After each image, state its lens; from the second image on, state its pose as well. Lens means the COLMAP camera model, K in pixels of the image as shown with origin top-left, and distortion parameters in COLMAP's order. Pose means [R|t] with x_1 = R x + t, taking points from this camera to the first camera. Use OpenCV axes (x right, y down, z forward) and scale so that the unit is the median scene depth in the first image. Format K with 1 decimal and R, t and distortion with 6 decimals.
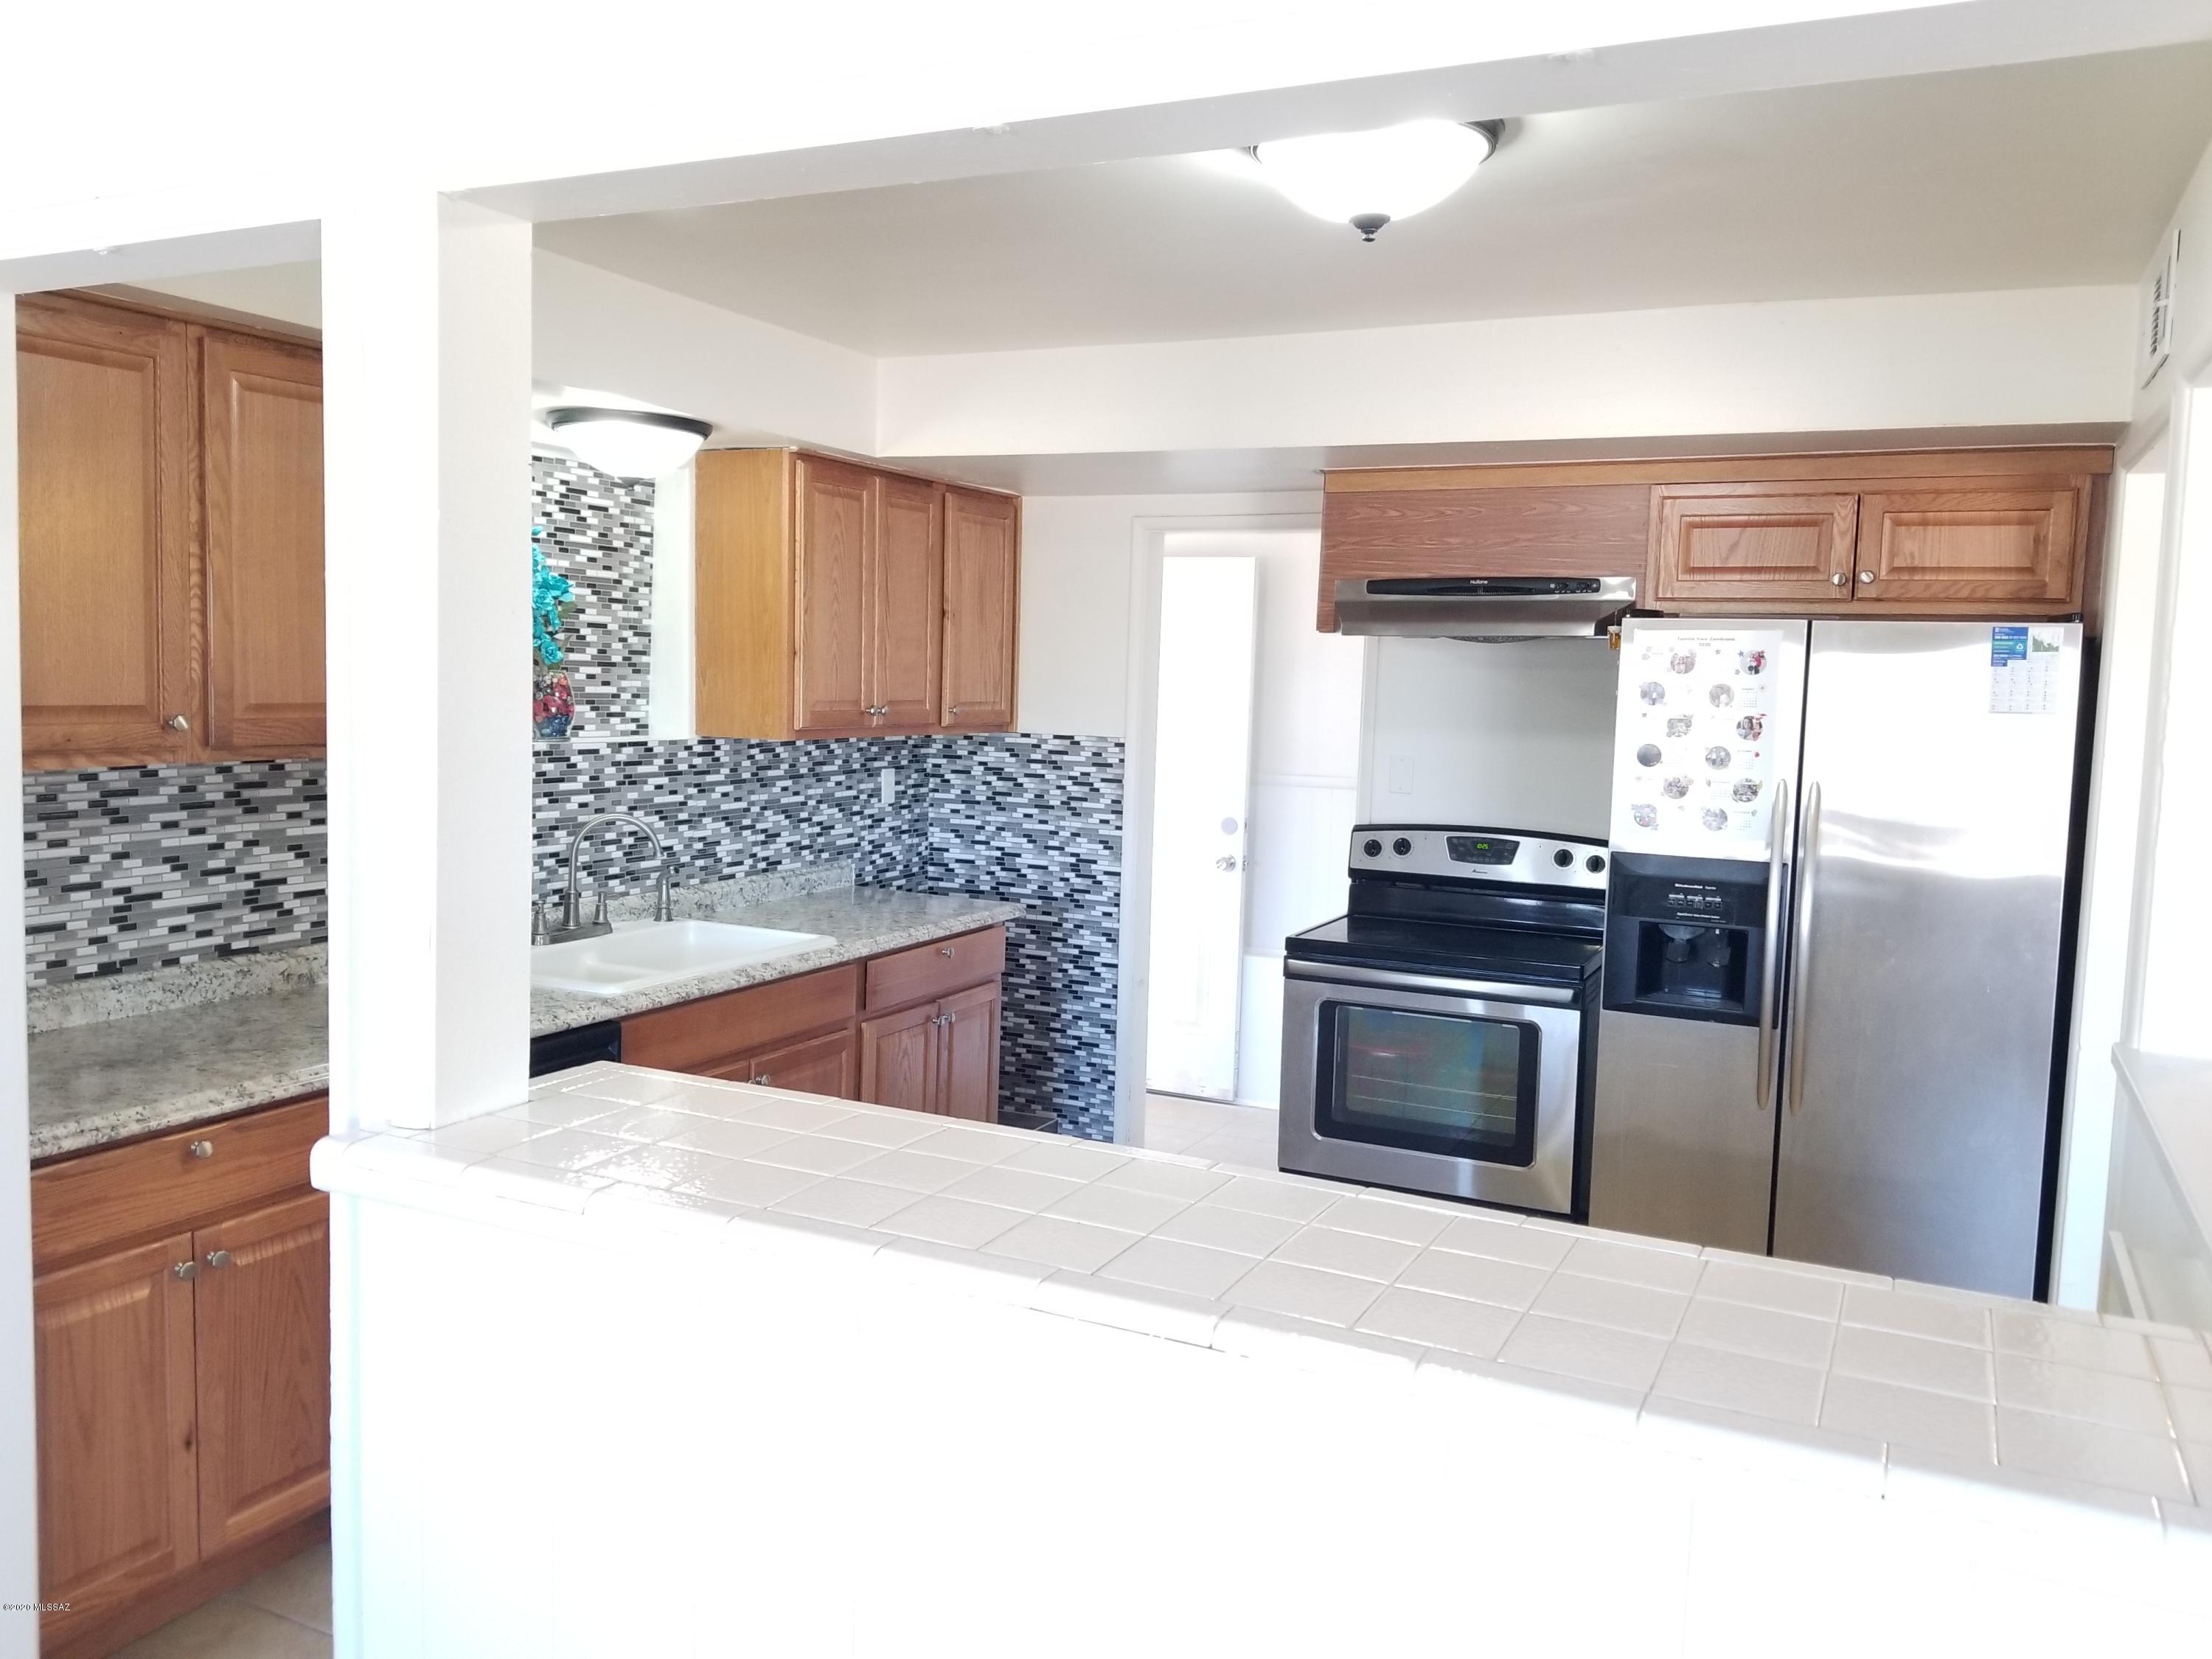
lens RADIAL K [[1735.8, 0, 1104.6], [0, 1735.8, 843.2], [0, 0, 1]] dist [0.046149, -0.000195]
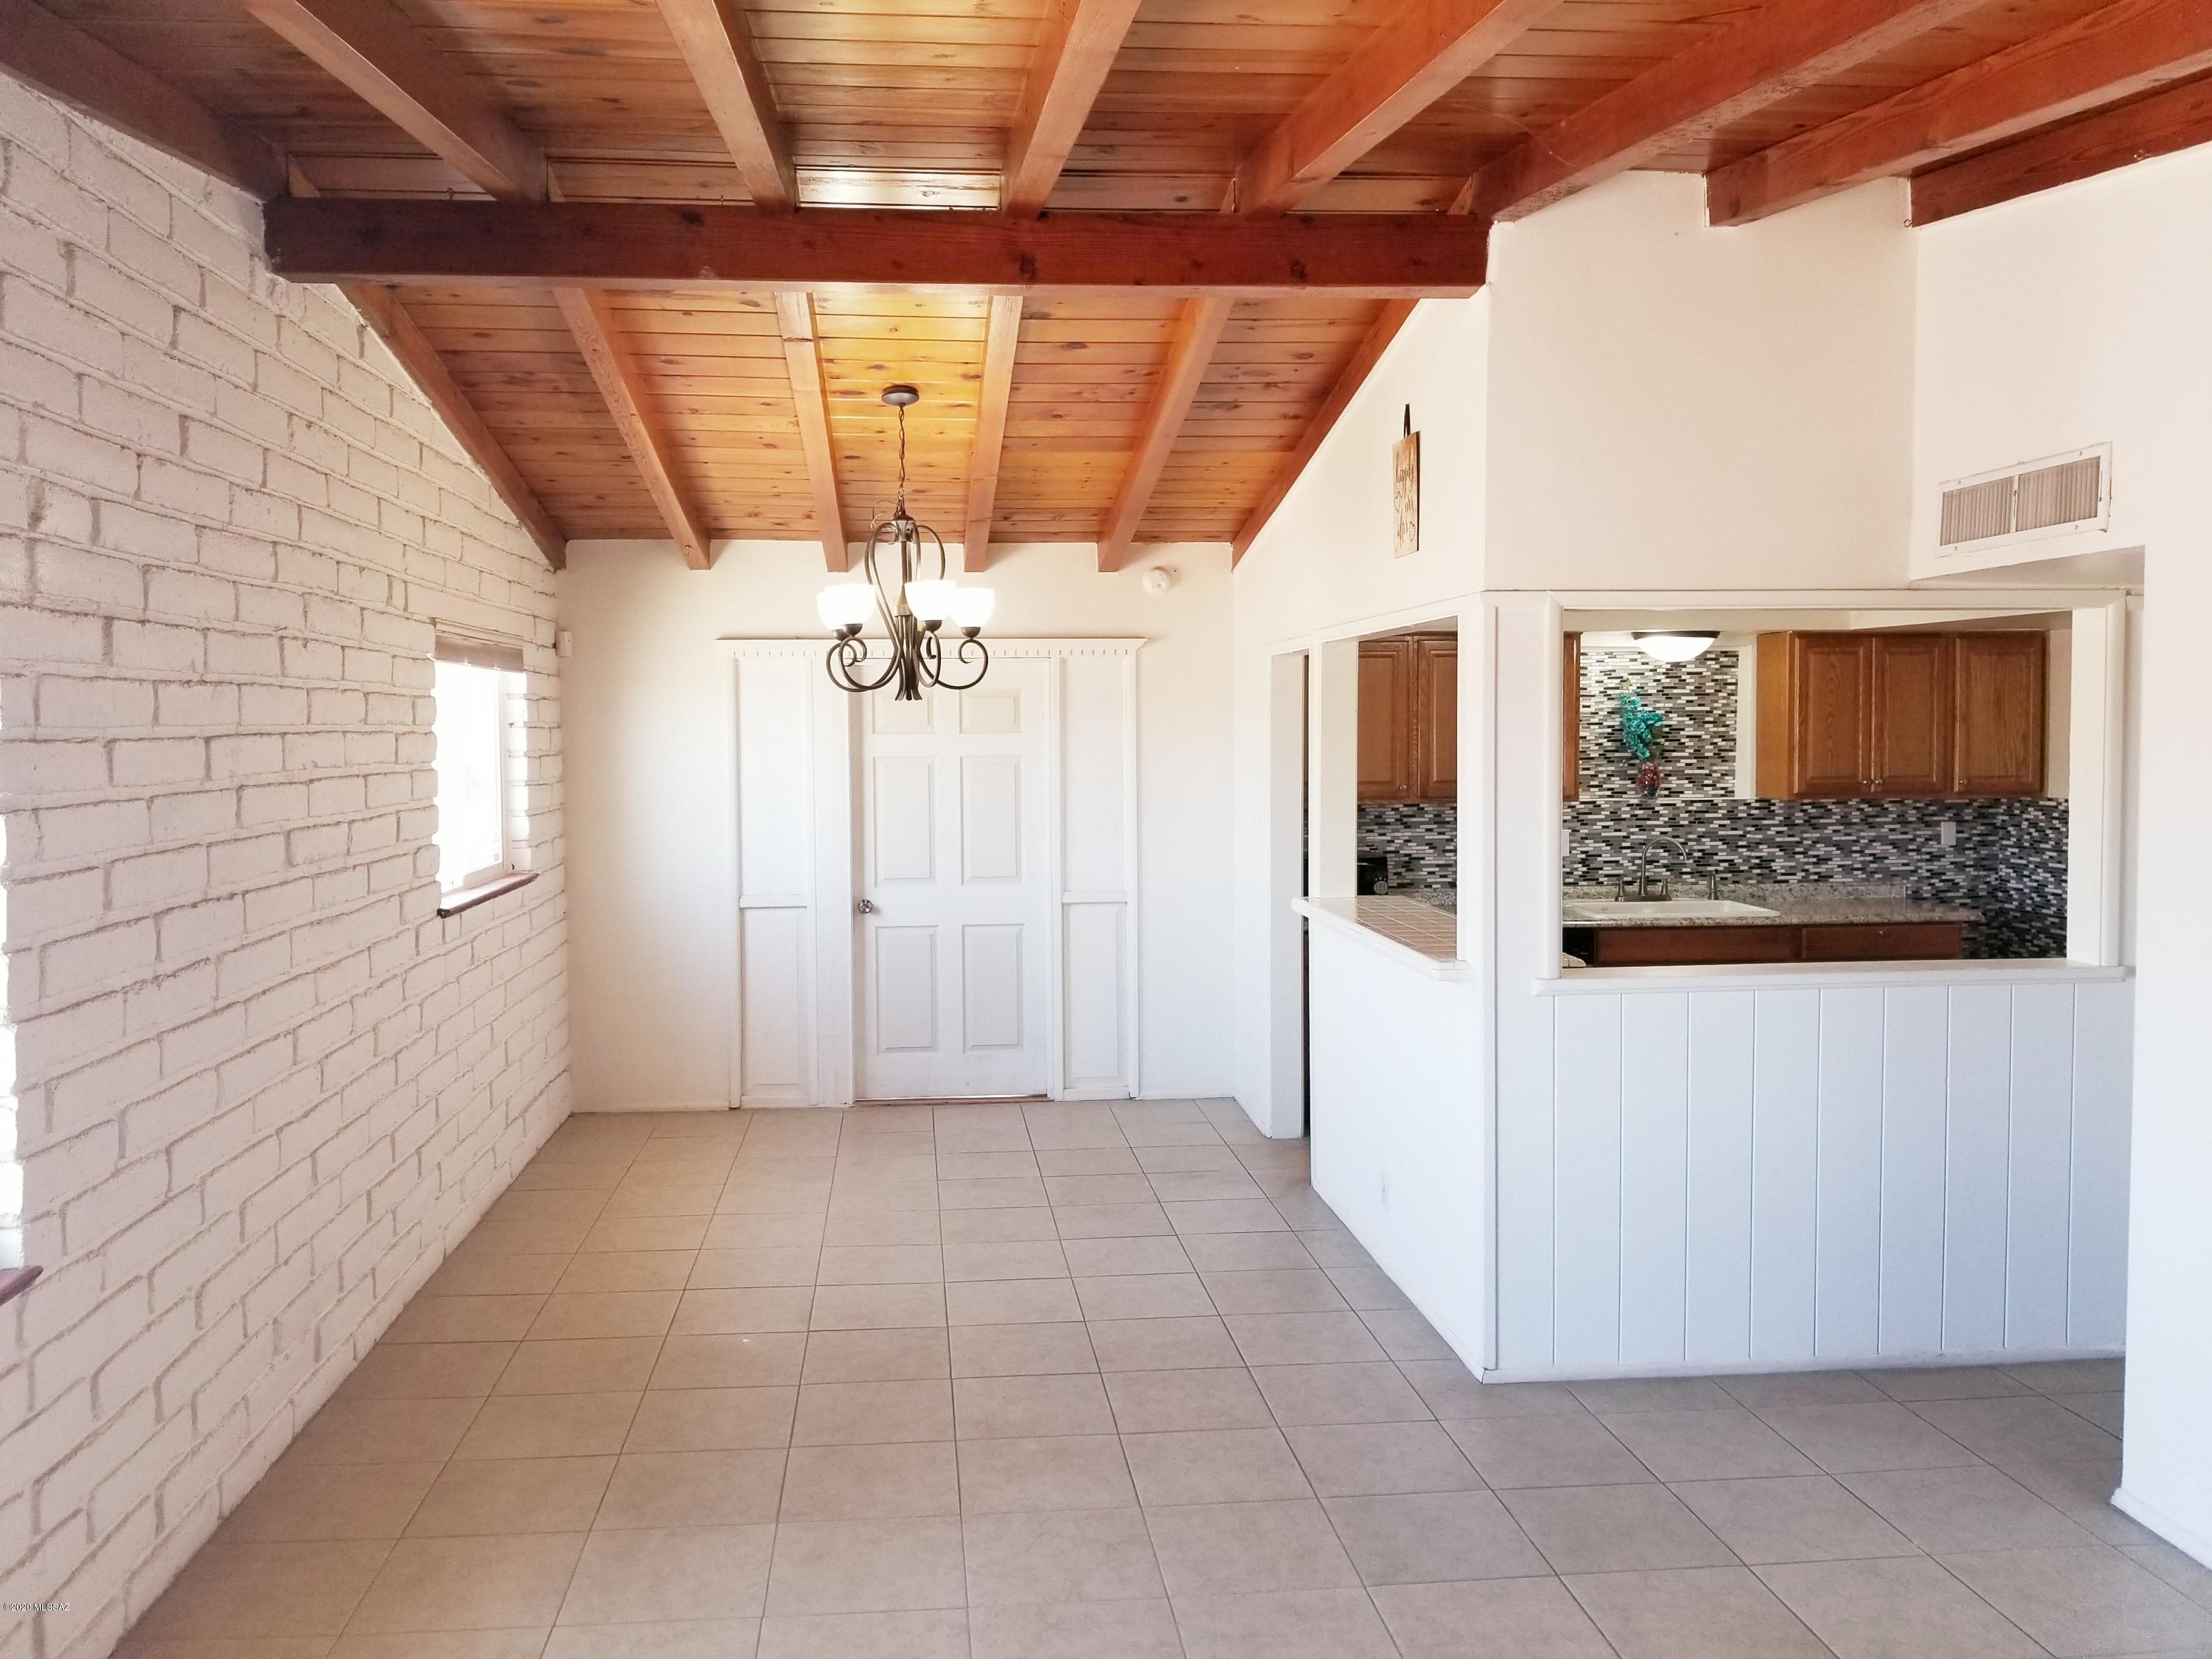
lens RADIAL K [[1735.8, 0, 1103.7], [0, 1735.8, 824.4], [0, 0, 1]] dist [0.046149, -0.000195]
pose [[0.524617, 0.011898, -0.851255, 0.895409], [-0.063976, 0.997626, -0.025484, 0.050341], [0.848931, 0.067829, 0.524133, -0.453198]]
